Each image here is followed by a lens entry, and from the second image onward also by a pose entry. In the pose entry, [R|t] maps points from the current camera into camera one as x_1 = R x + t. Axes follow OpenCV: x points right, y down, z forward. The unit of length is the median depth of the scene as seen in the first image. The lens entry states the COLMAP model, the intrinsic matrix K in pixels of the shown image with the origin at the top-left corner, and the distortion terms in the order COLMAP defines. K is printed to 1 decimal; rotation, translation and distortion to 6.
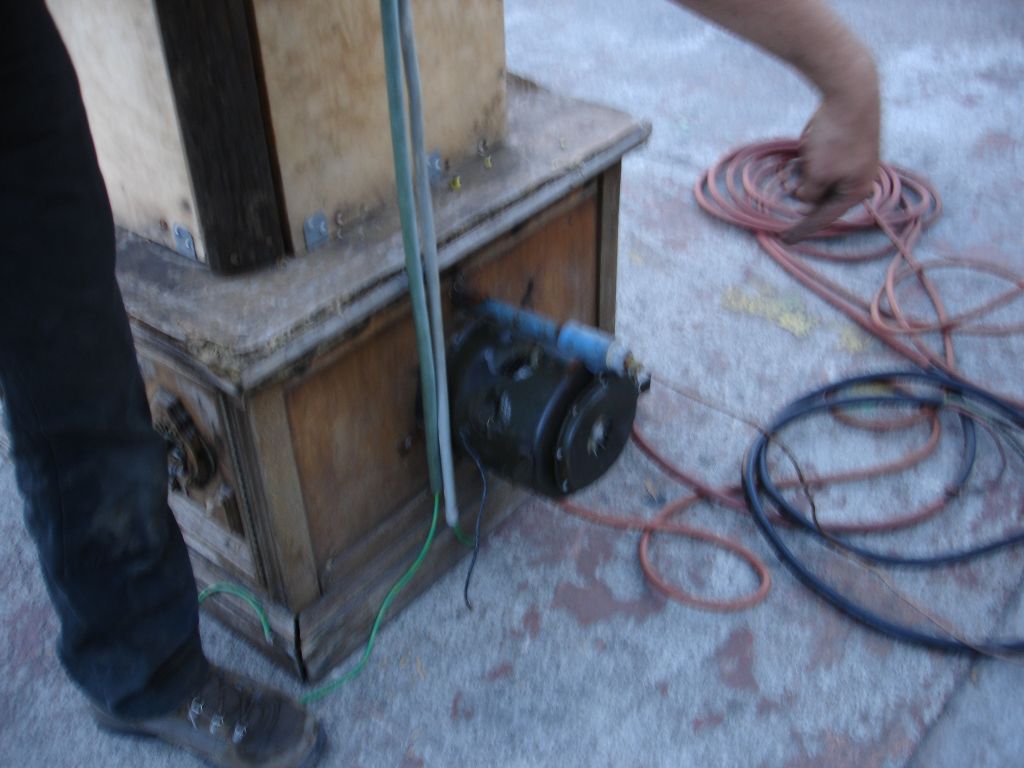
lens RADIAL K [[1139.2, 0, 512.0], [0, 1139.2, 384.0], [0, 0, 1]] dist [-0.089745, -0.089653]
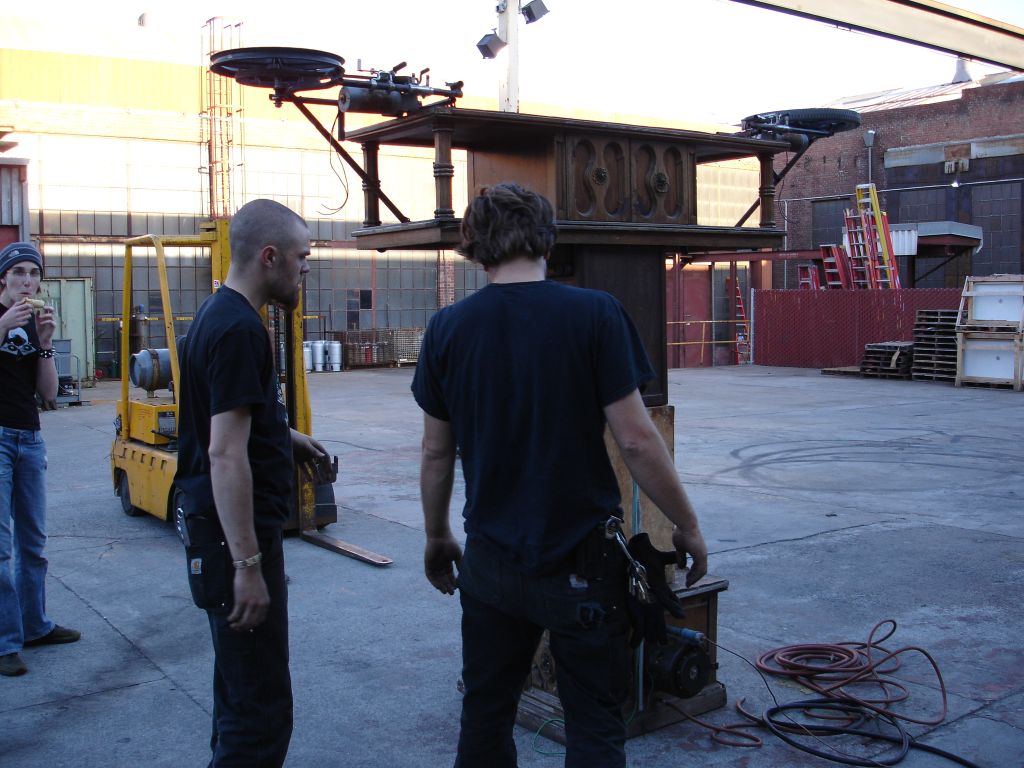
lens RADIAL K [[1139.2, 0, 512.0], [0, 1139.2, 384.0], [0, 0, 1]] dist [-0.089745, -0.089653]
pose [[0.971573, 0.030957, -0.234706, 0.254283], [-0.151923, 0.841875, -0.517847, 0.903411], [0.181562, 0.538784, 0.822647, -1.665935]]
